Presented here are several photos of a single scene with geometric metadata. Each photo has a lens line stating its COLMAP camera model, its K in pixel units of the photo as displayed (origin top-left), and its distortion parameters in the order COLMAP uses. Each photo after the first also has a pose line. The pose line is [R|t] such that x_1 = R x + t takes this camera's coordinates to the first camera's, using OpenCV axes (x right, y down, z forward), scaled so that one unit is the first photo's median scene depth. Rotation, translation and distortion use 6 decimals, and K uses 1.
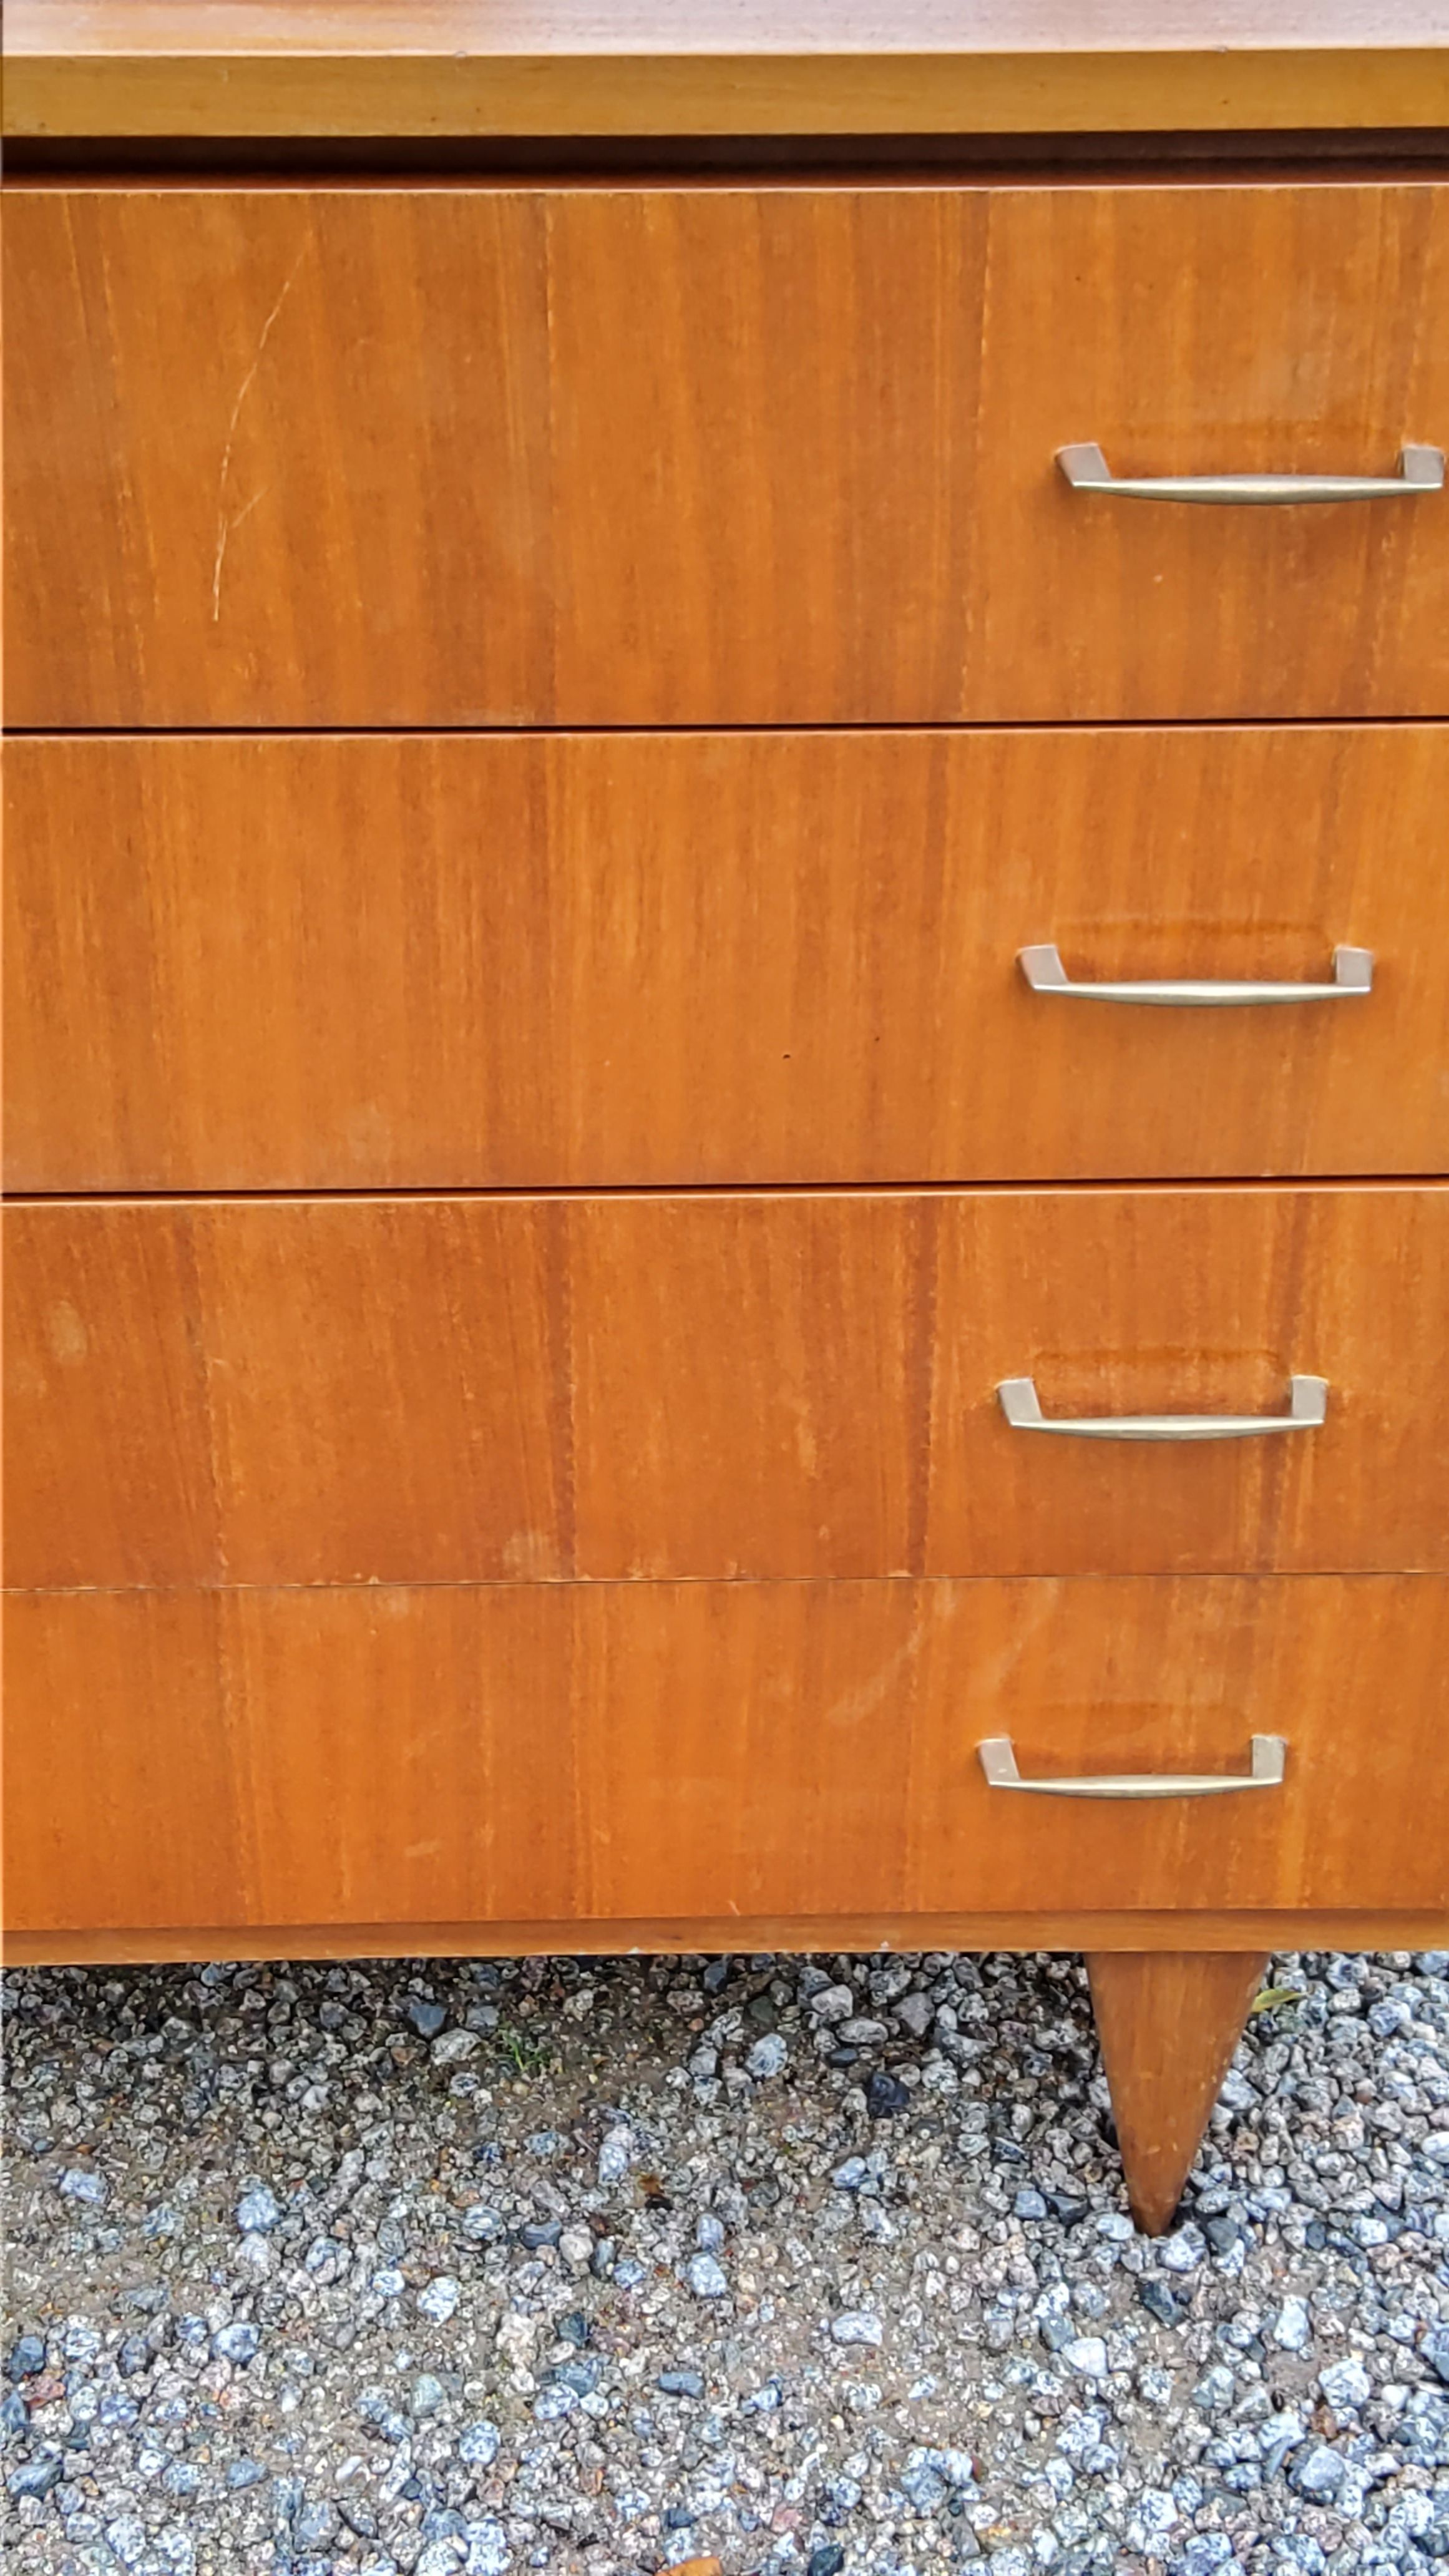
lens RADIAL K [[3780.7, 0, 726.6], [0, 3780.7, 1257.1], [0, 0, 1]] dist [0.110093, 0.000000]
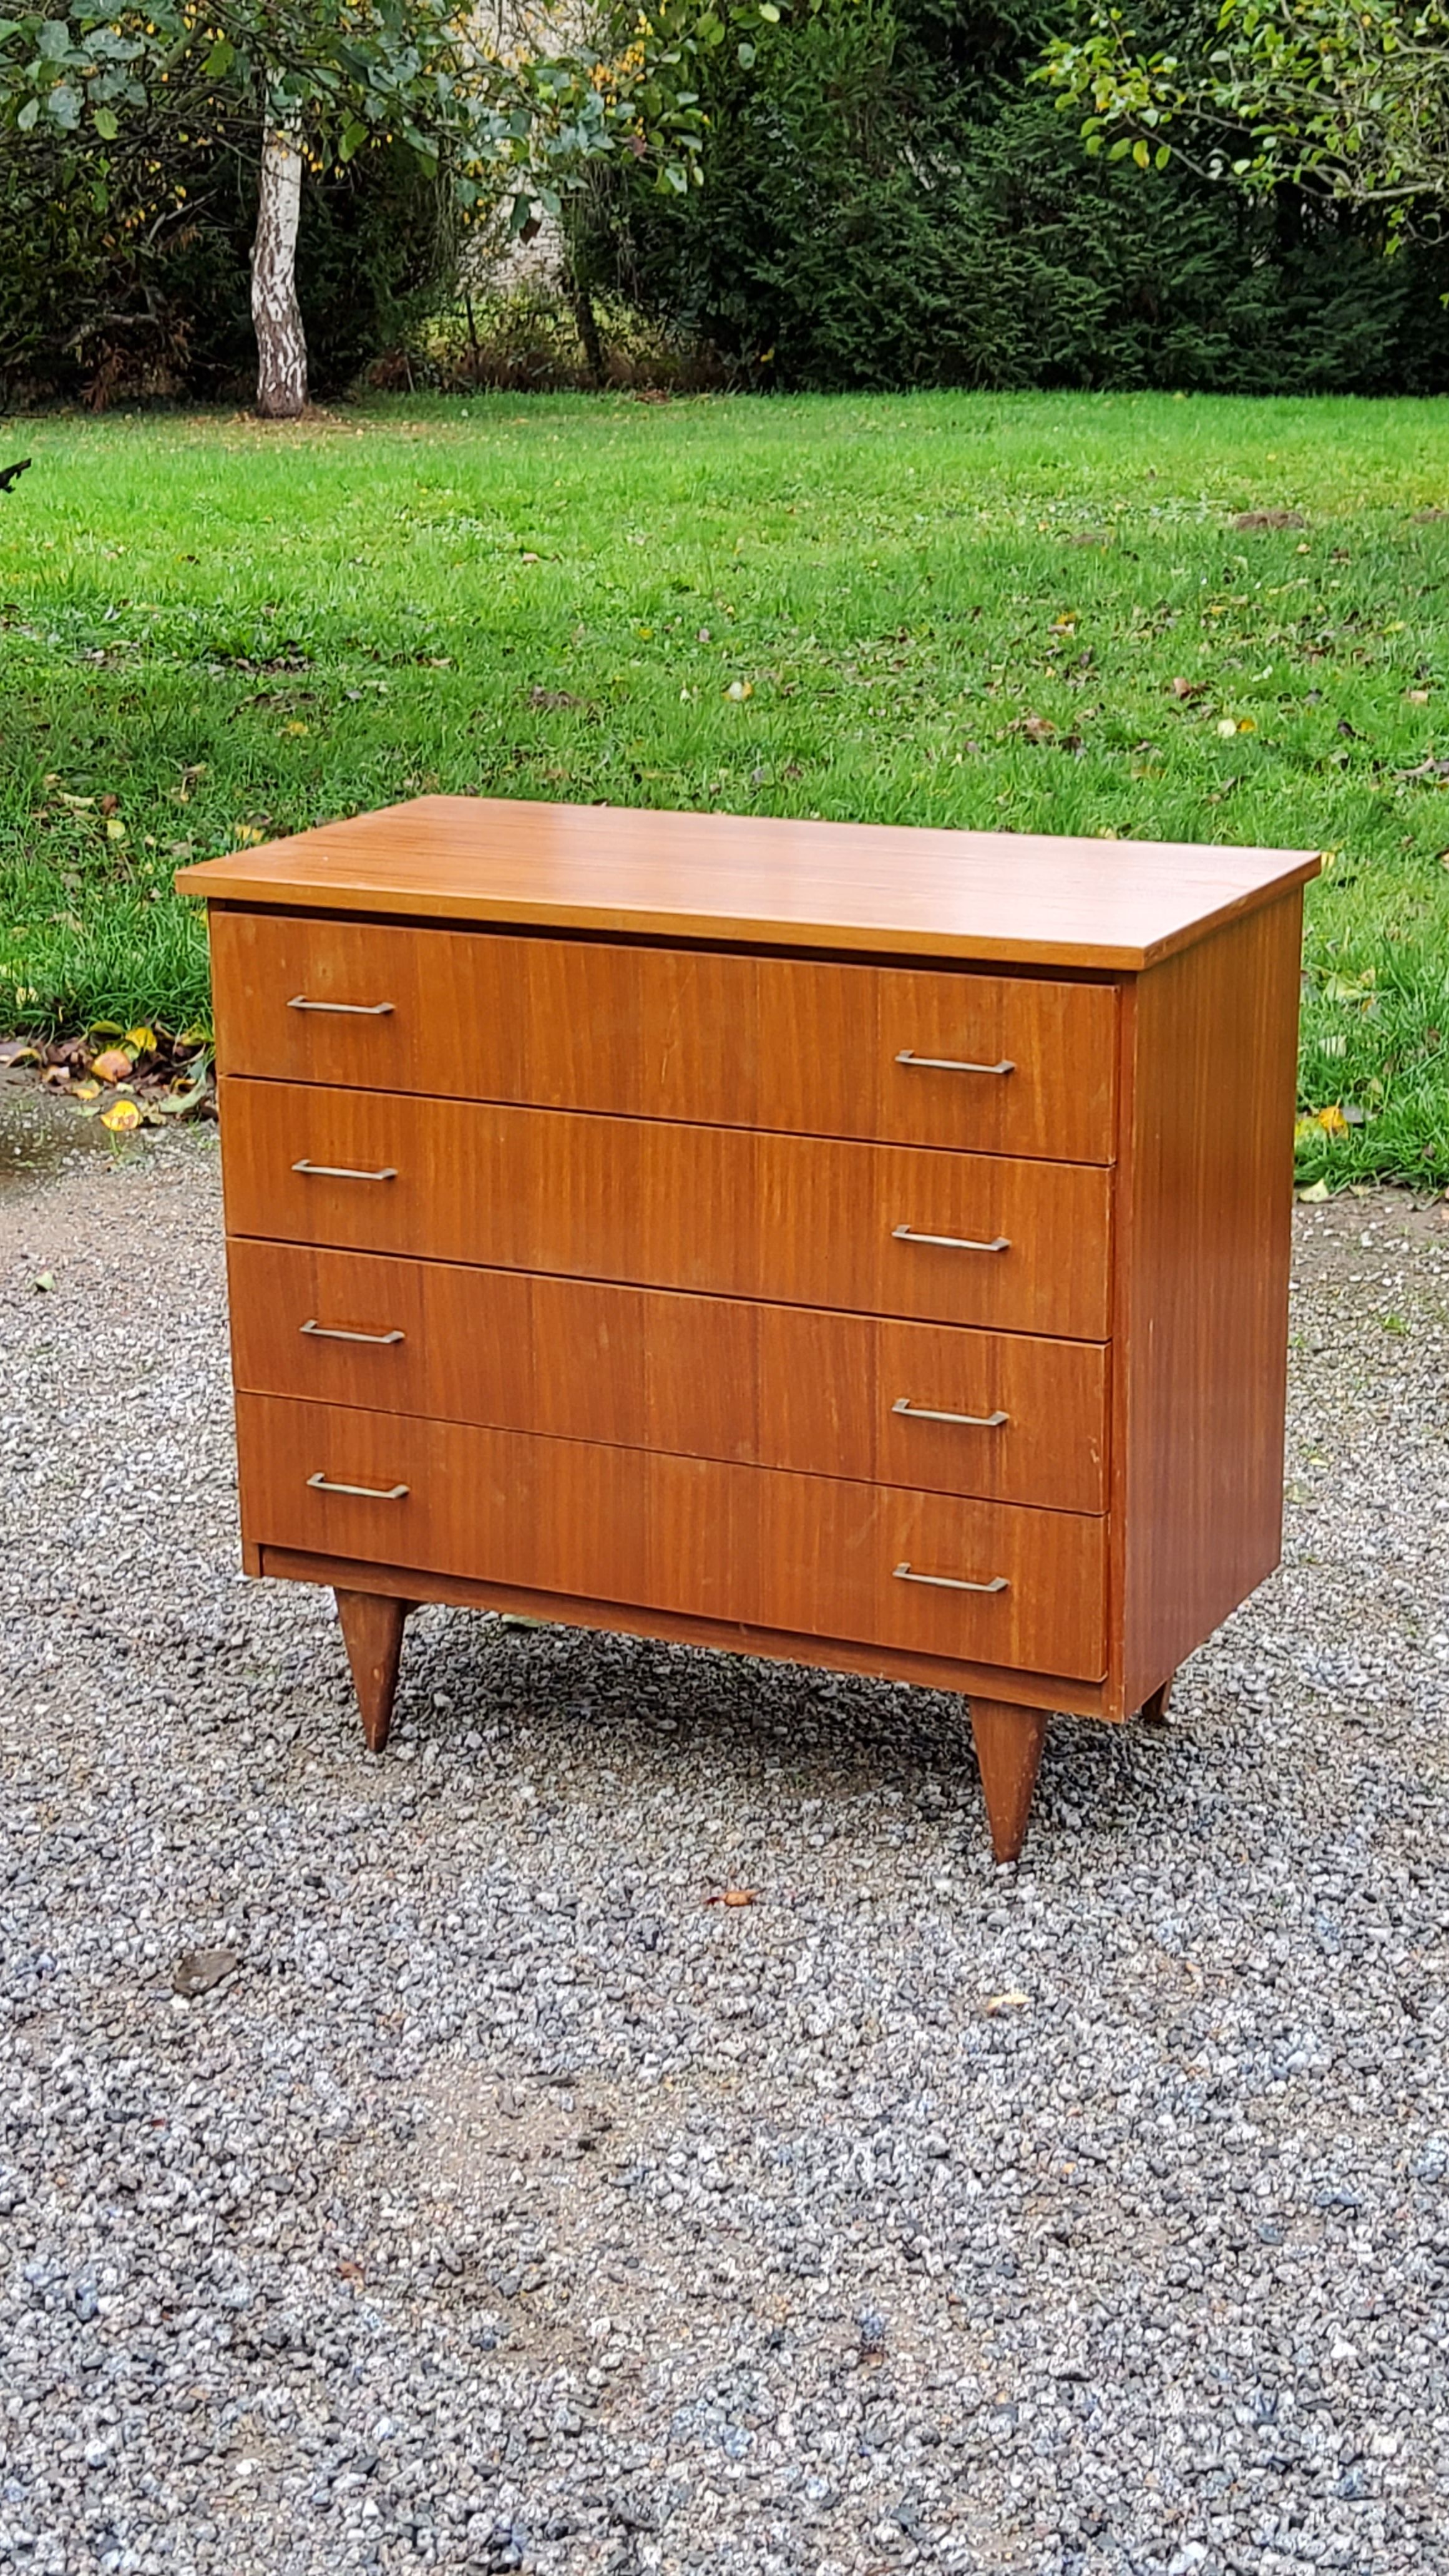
lens RADIAL K [[3780.7, 0, 773.2], [0, 3780.7, 1227.1], [0, 0, 1]] dist [0.110093, 0.000000]
pose [[0.890355, 0.105738, -0.442817, 1.015719], [-0.246672, 0.929554, -0.274011, 0.588281], [0.382649, 0.353198, 0.853716, -1.215405]]
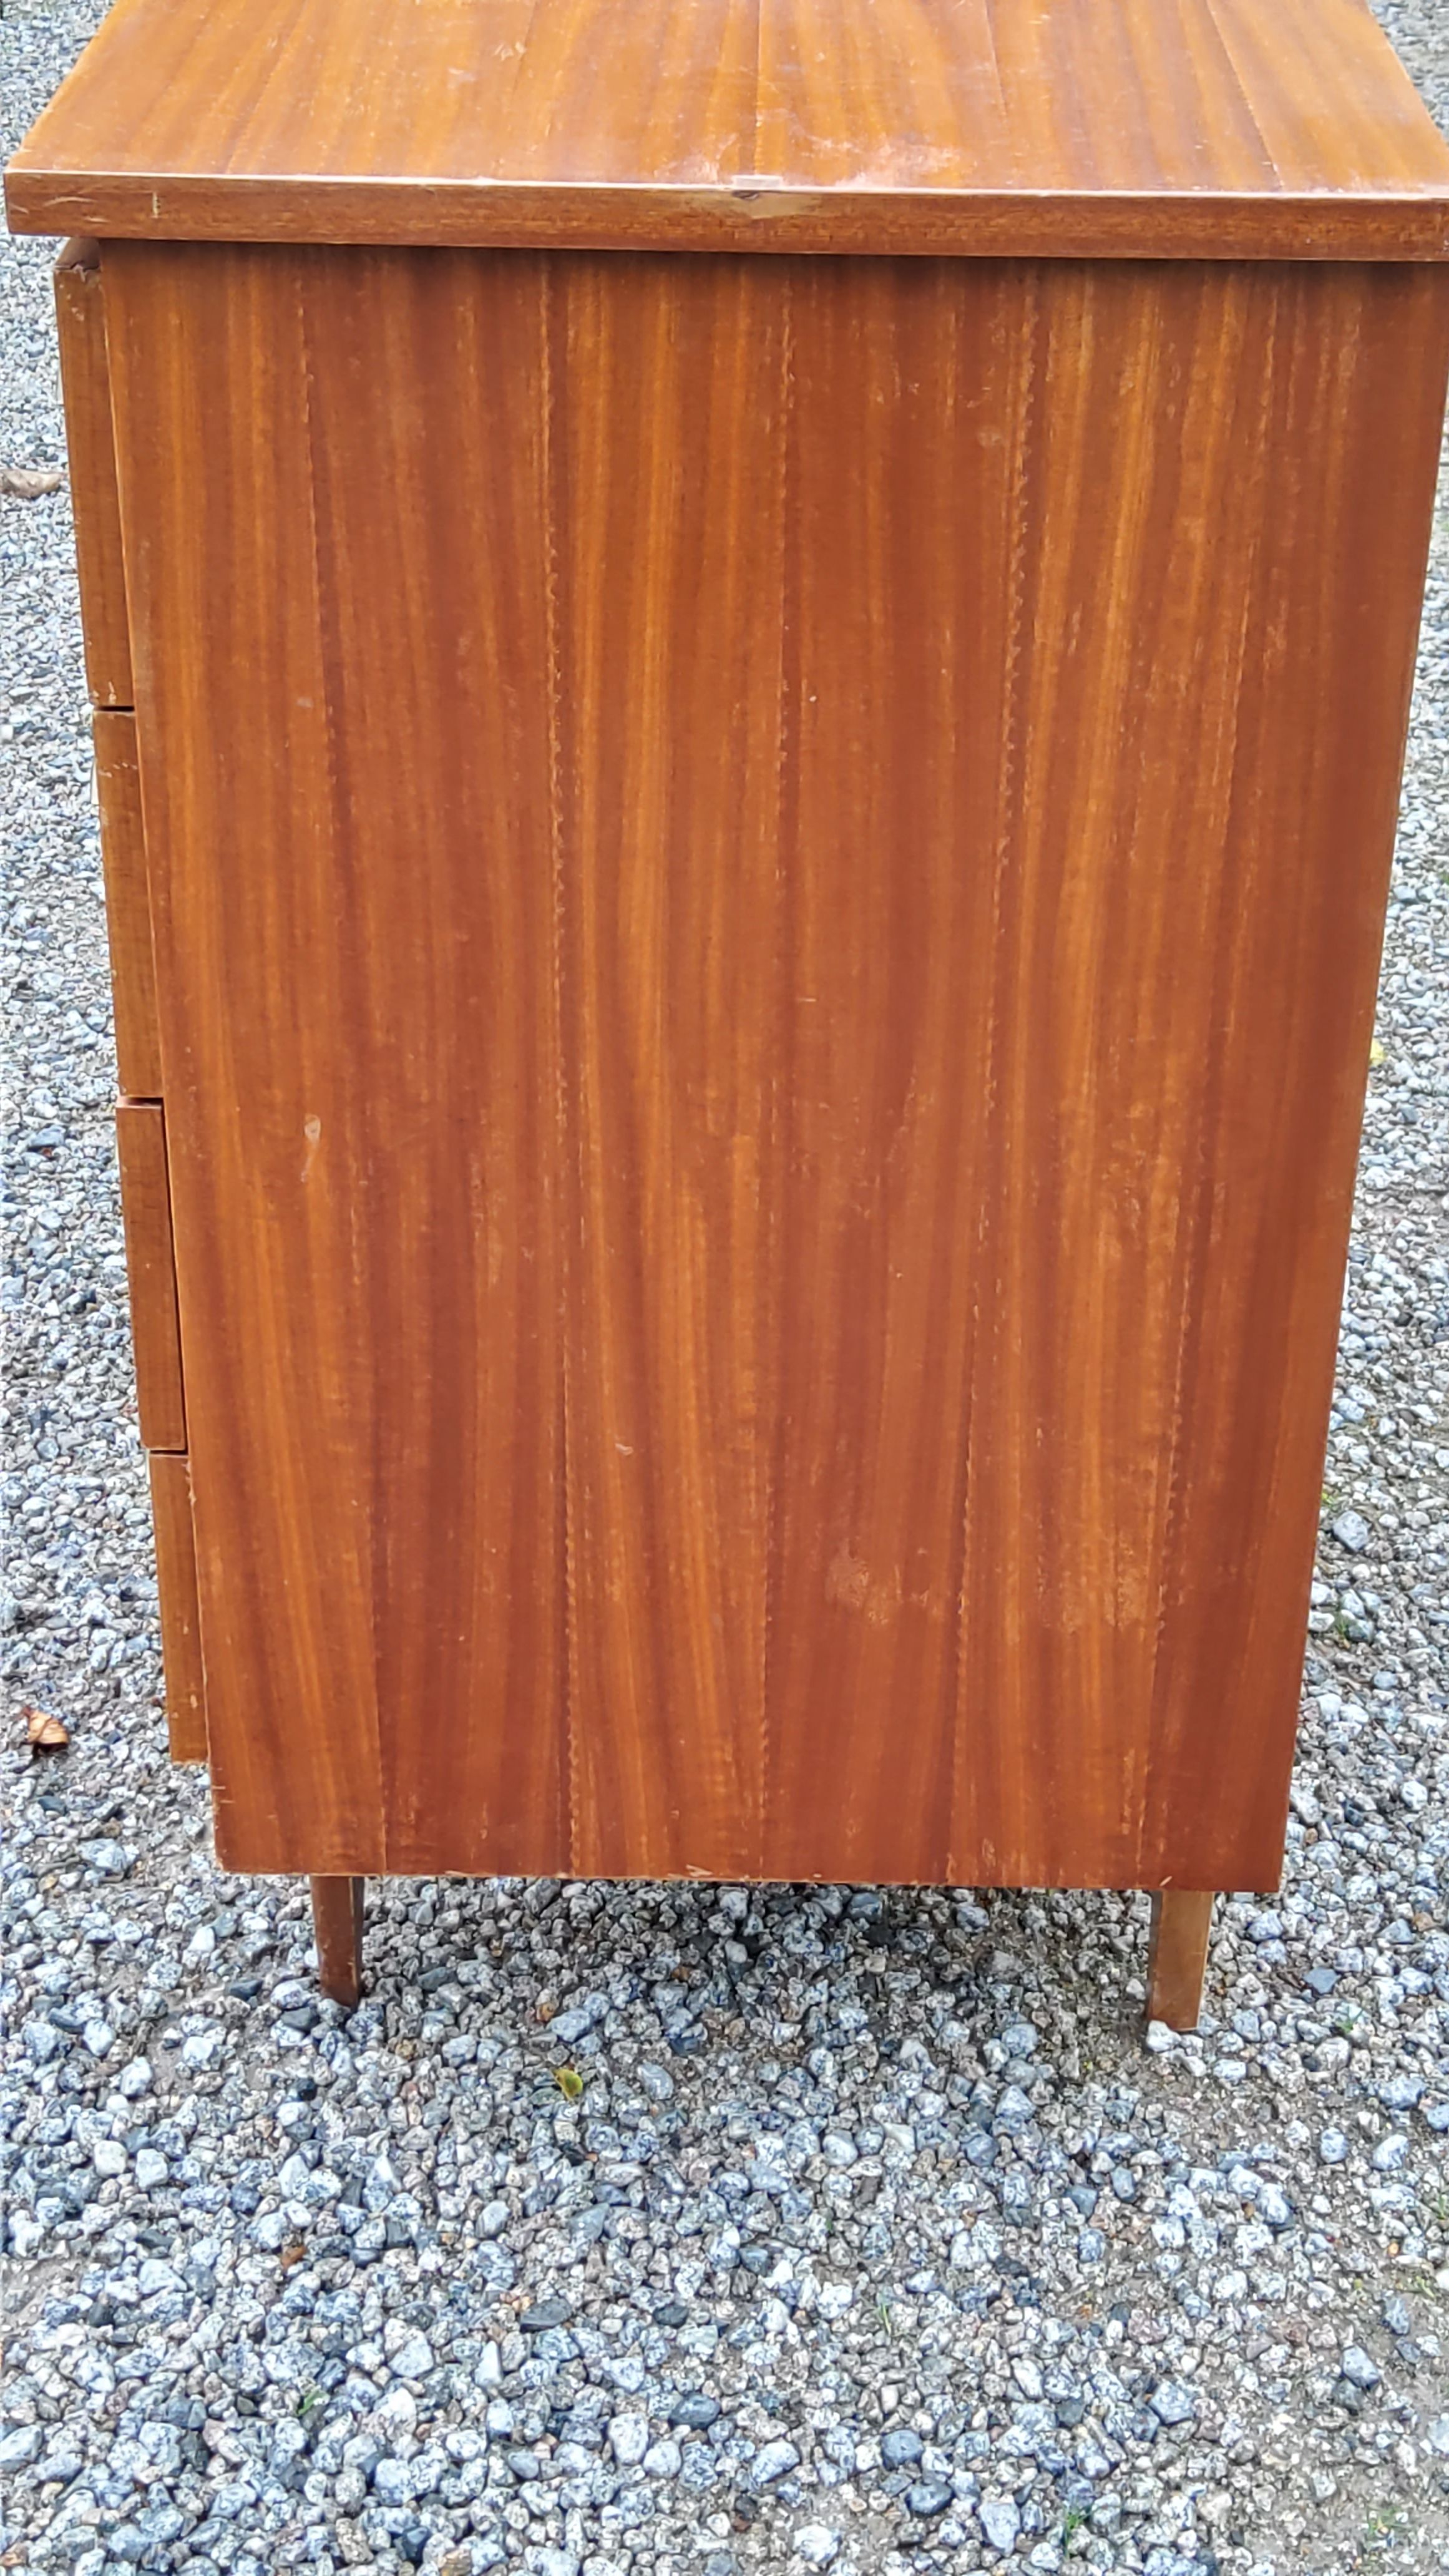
lens RADIAL K [[3780.7, 0, 732.5], [0, 3780.7, 1270.5], [0, 0, 1]] dist [0.110093, 0.000000]
pose [[-0.040309, 0.501572, -0.864176, 1.070552], [-0.582959, 0.690616, 0.428029, -0.506252], [0.811501, 0.521033, 0.264558, 0.709803]]
